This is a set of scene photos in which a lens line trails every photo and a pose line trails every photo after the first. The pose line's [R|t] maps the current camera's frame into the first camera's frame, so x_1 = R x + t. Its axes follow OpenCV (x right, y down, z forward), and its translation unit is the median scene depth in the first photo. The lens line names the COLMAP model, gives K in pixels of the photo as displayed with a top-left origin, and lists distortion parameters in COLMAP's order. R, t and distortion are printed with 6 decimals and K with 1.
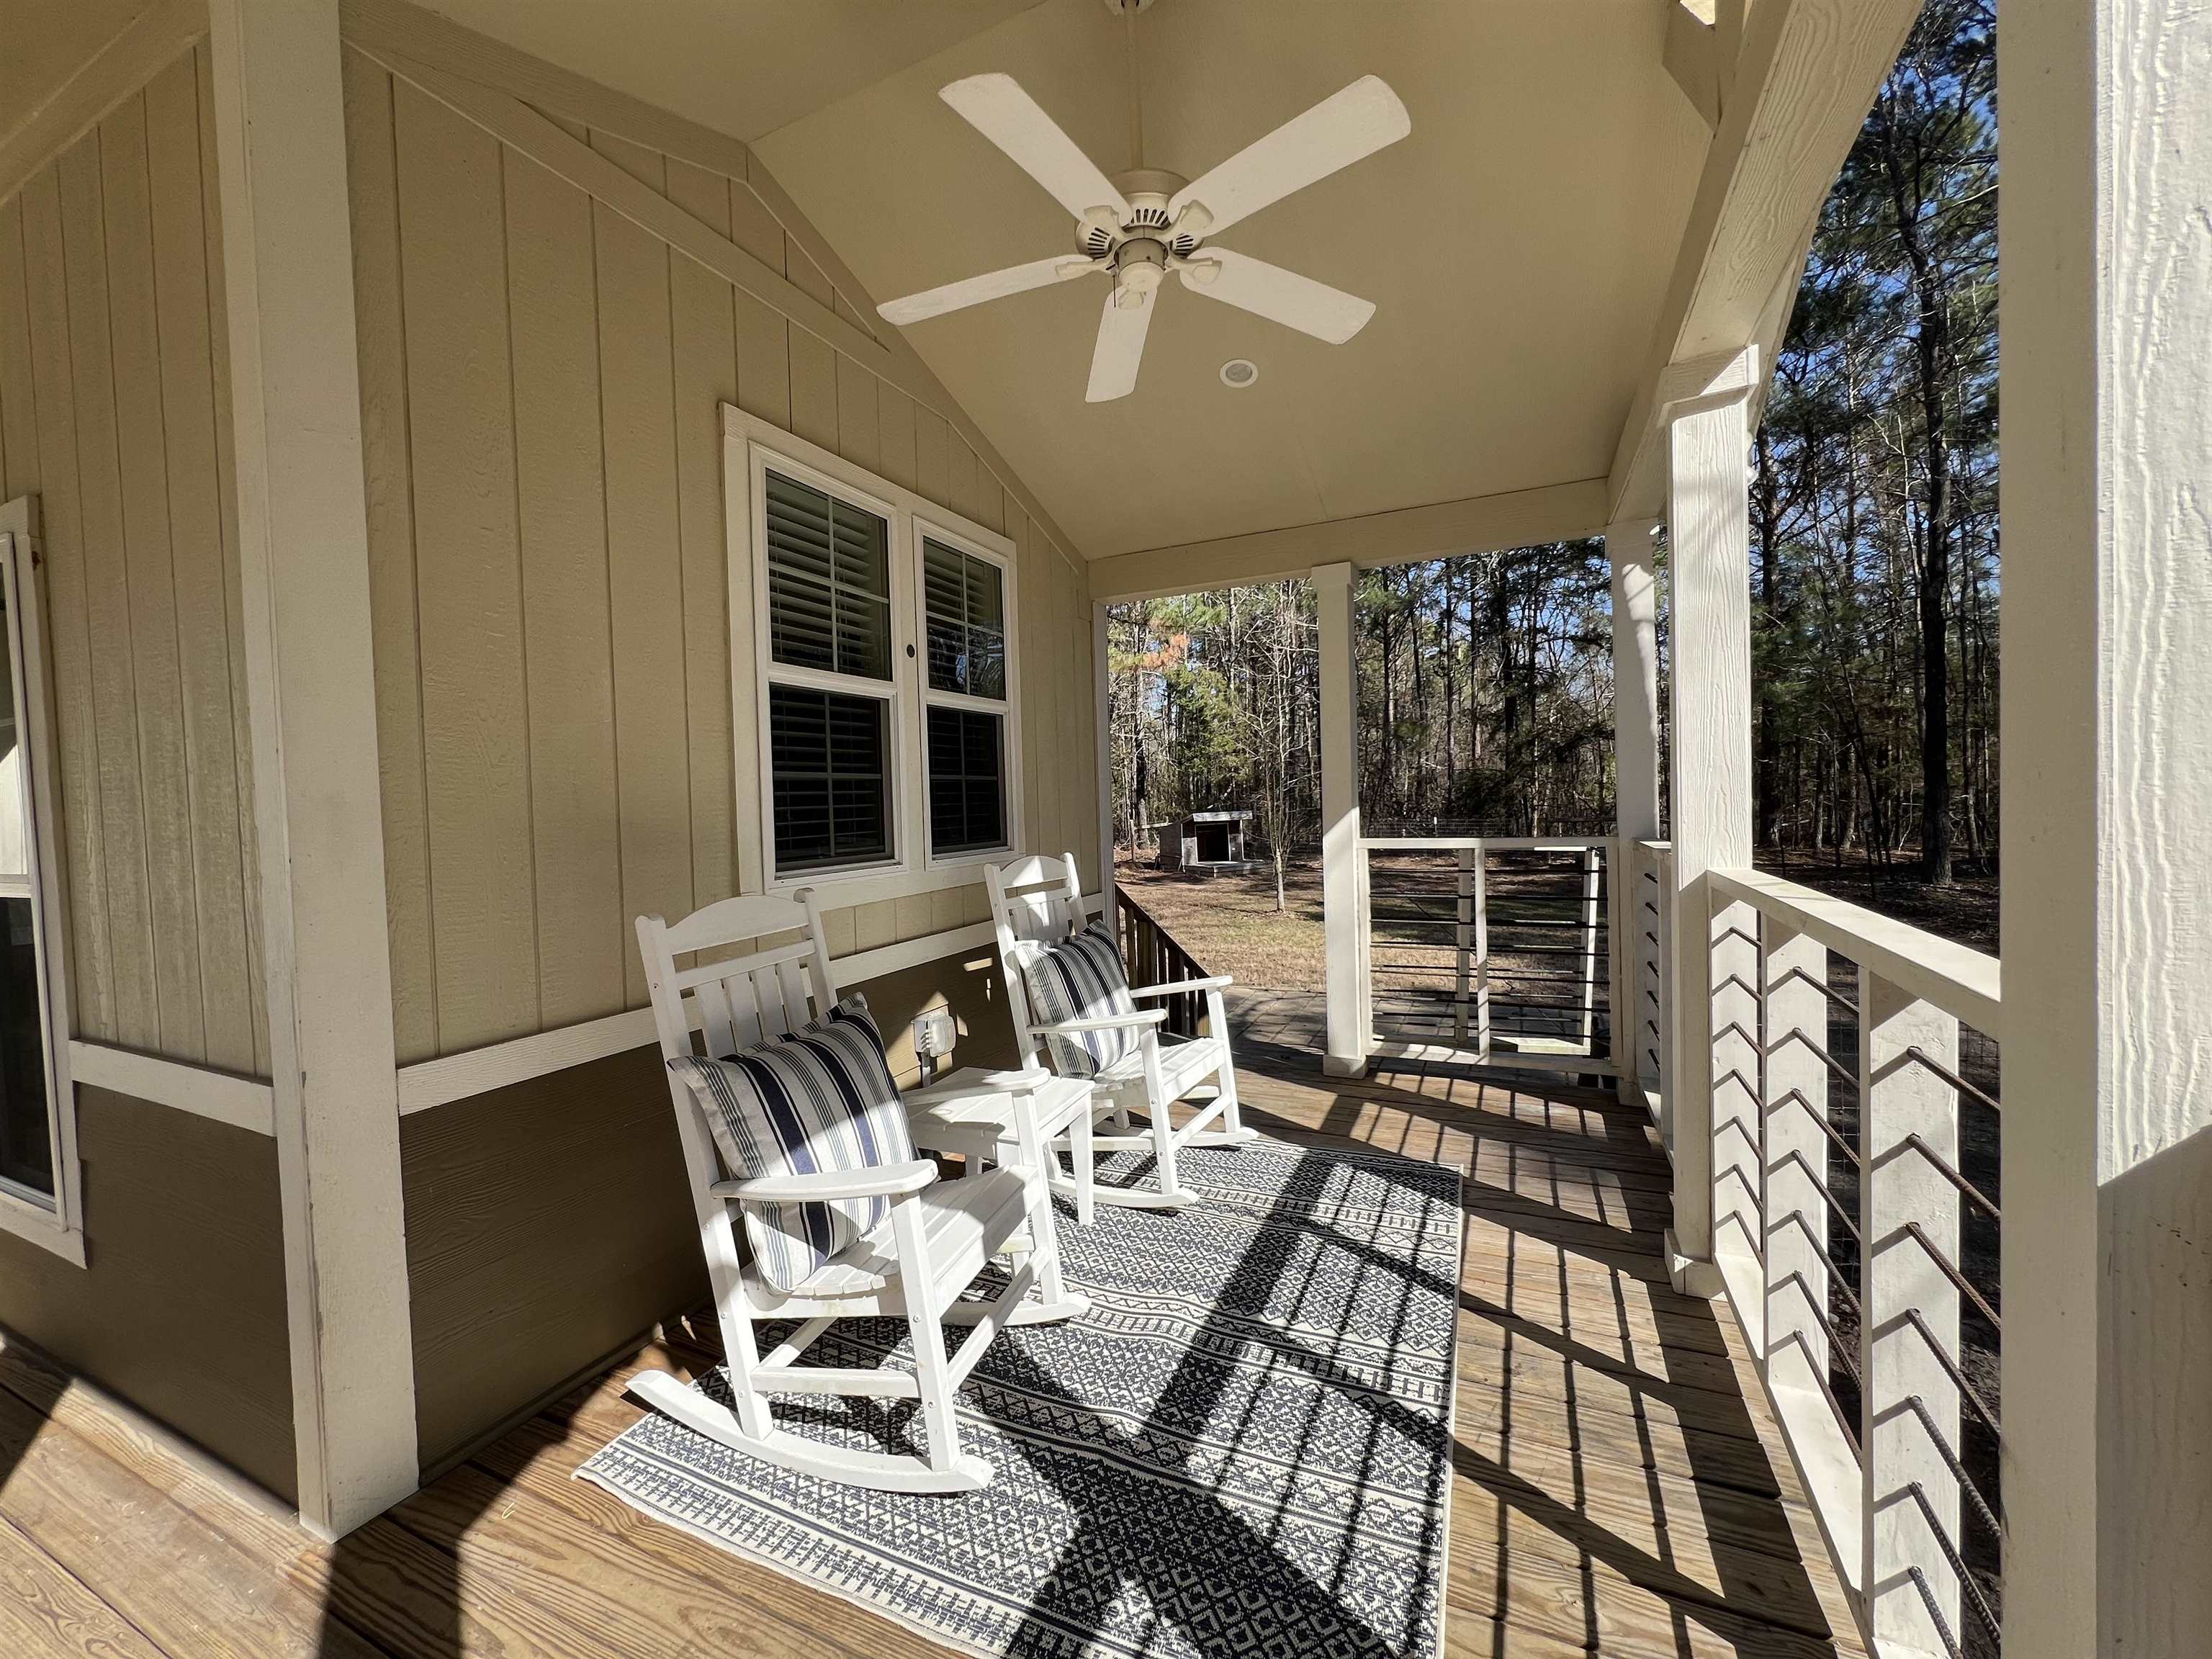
lens RADIAL K [[885.7, 0, 1106.0], [0, 885.7, 829.5], [0, 0, 1]] dist [-0.001749, -0.000061]
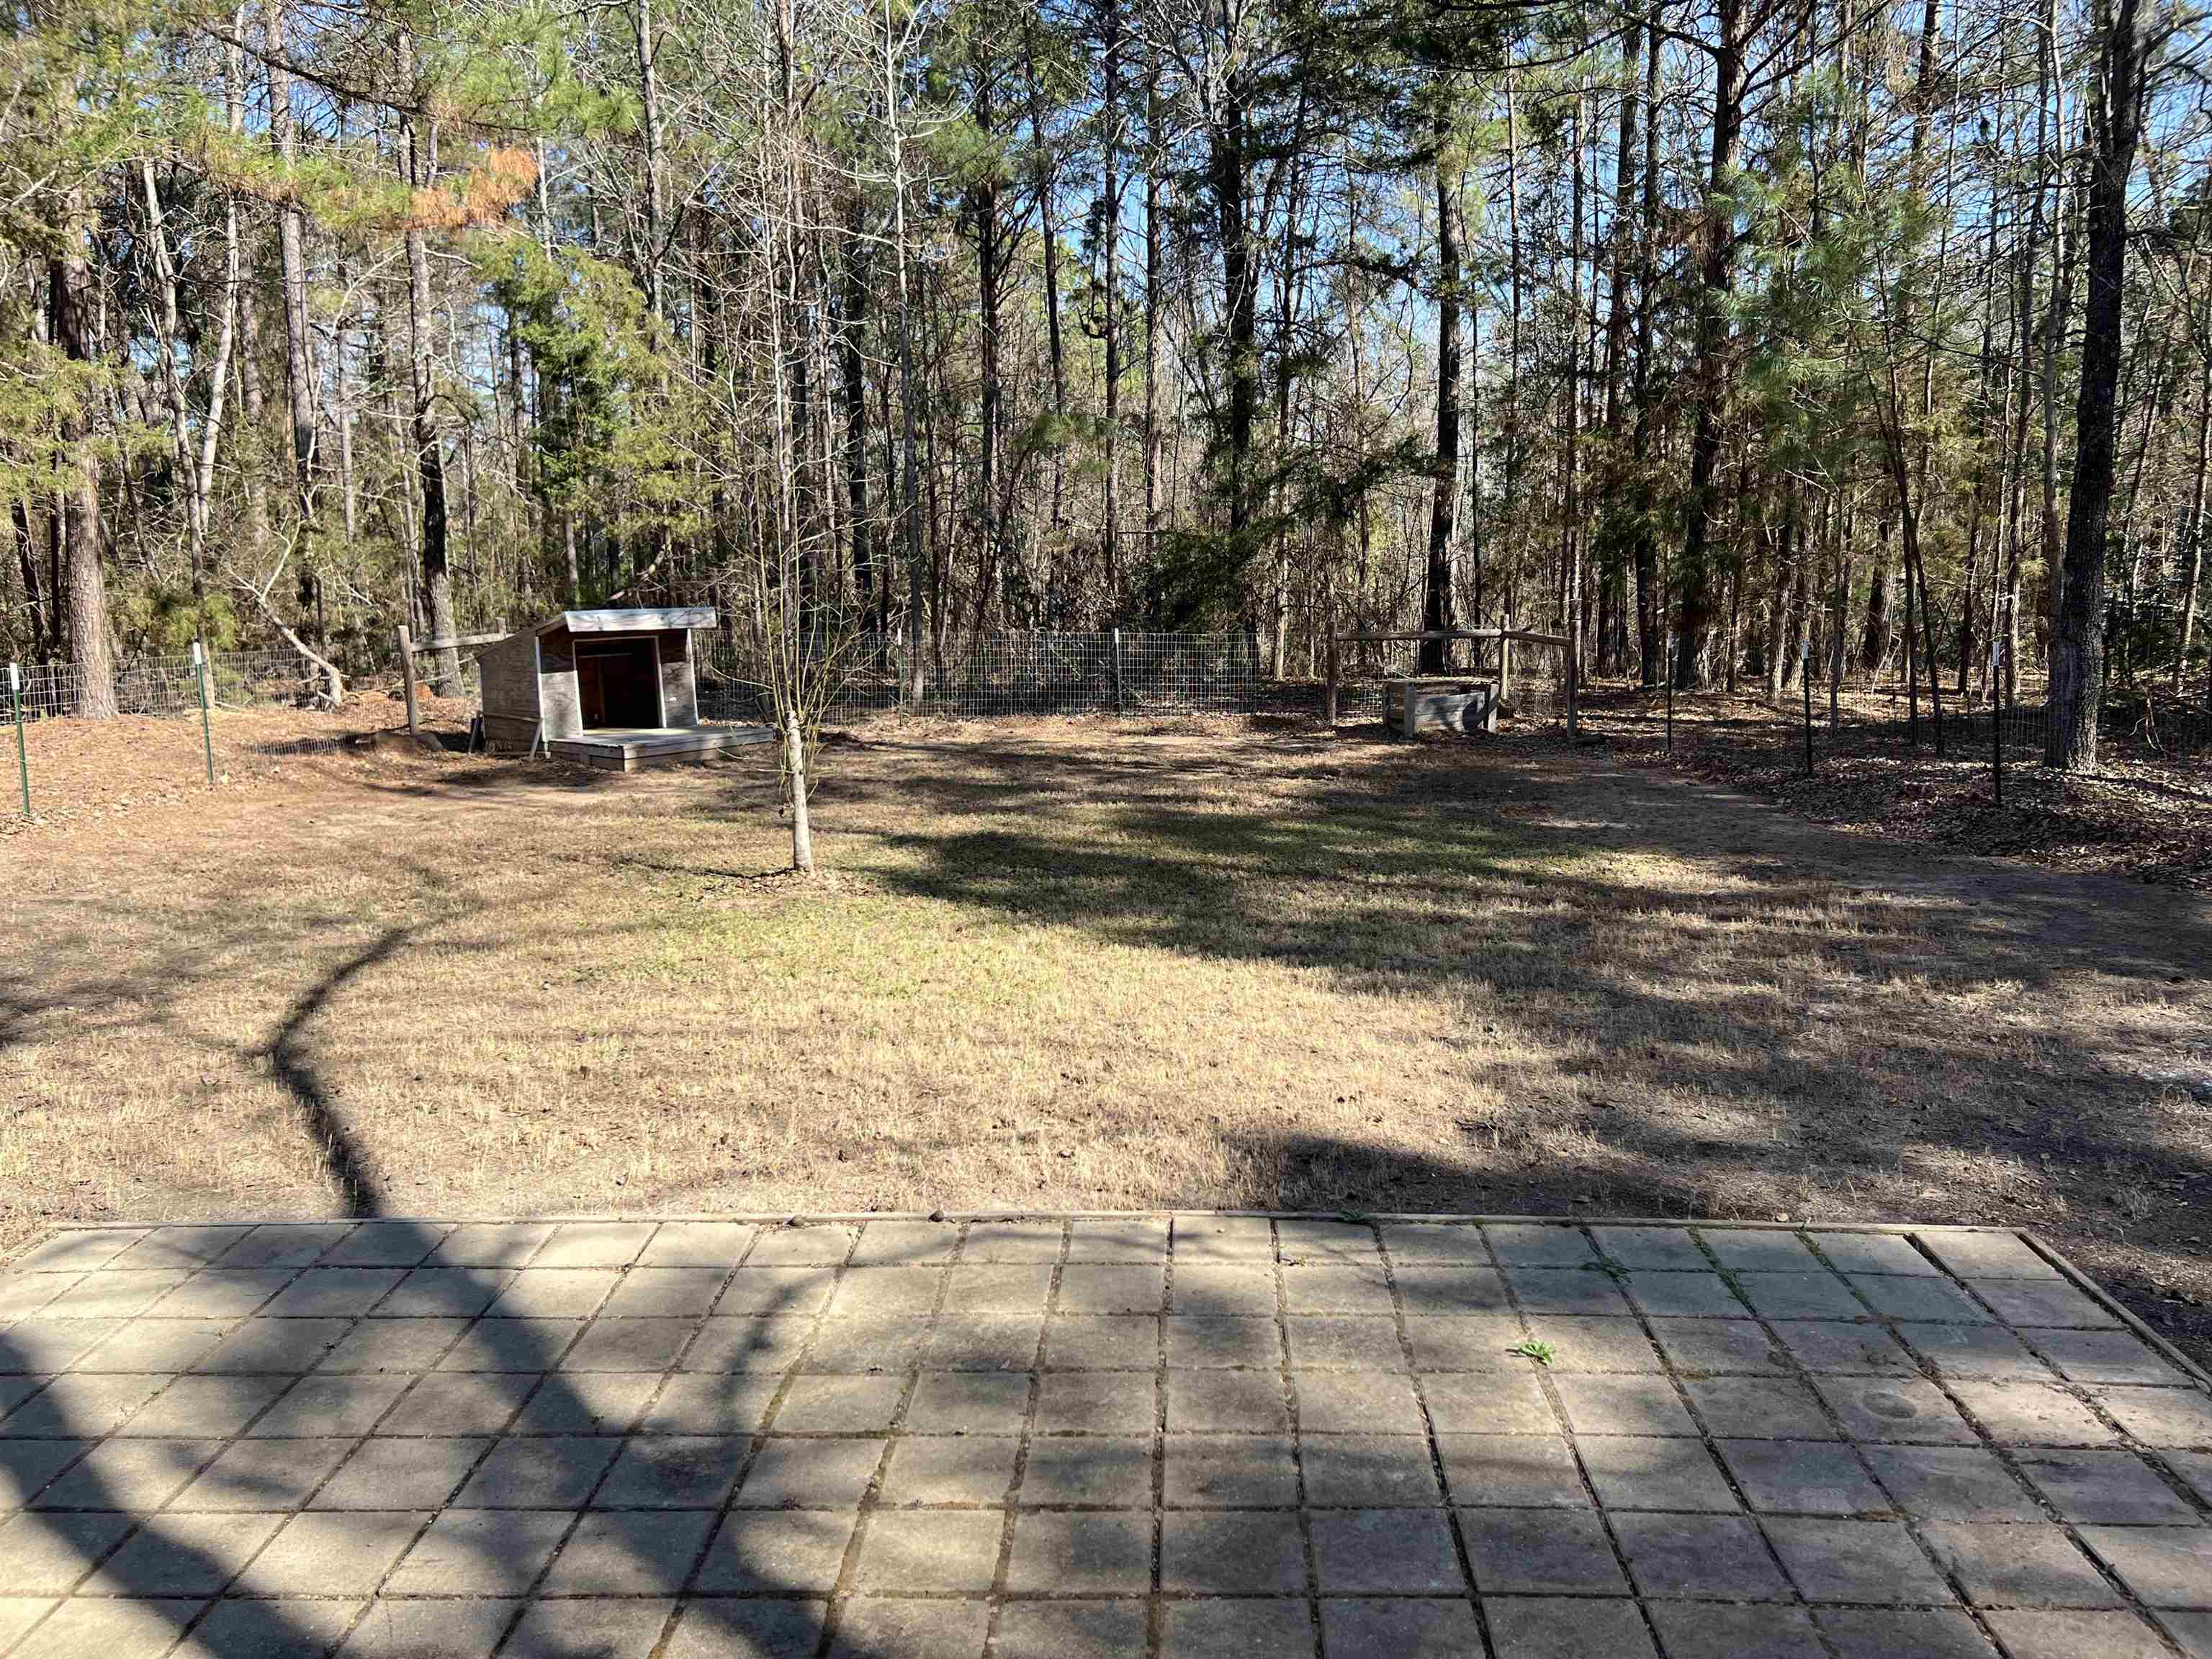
lens RADIAL K [[1640.8, 0, 1108.4], [0, 1640.8, 864.5], [0, 0, 1]] dist [0.054304, -0.091923]
pose [[0.921264, -0.045293, 0.386292, 0.027607], [-0.006288, 0.991332, 0.131230, -0.003698], [-0.388888, -0.123327, 0.912993, 0.188198]]
